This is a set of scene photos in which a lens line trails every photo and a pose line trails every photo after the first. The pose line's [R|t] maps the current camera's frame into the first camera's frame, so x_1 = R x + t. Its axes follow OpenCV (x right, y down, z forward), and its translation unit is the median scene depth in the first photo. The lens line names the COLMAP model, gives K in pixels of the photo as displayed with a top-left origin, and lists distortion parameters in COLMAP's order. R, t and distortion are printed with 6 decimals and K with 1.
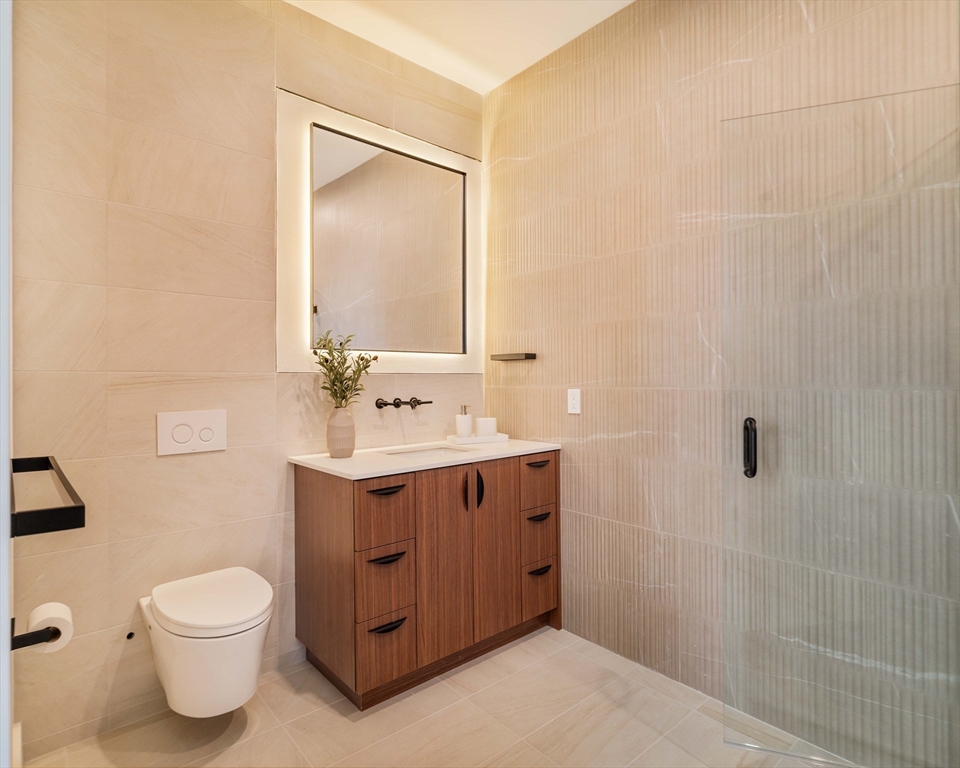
lens RADIAL K [[532.0, 0, 476.9], [0, 532.0, 357.8], [0, 0, 1]] dist [-0.001438, 0.001037]
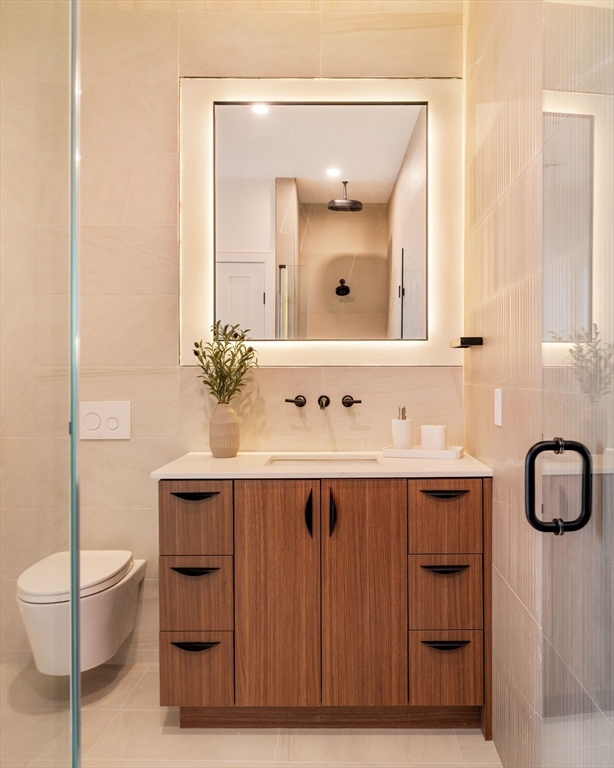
lens RADIAL K [[626.7, 0, 306.9], [0, 626.7, 358.4], [0, 0, 1]] dist [-0.000155, -0.004081]
pose [[0.750848, -0.012928, -0.660348, 0.596242], [0.022788, 0.999720, 0.006339, 0.012022], [0.660082, -0.019808, 0.750933, 0.289116]]
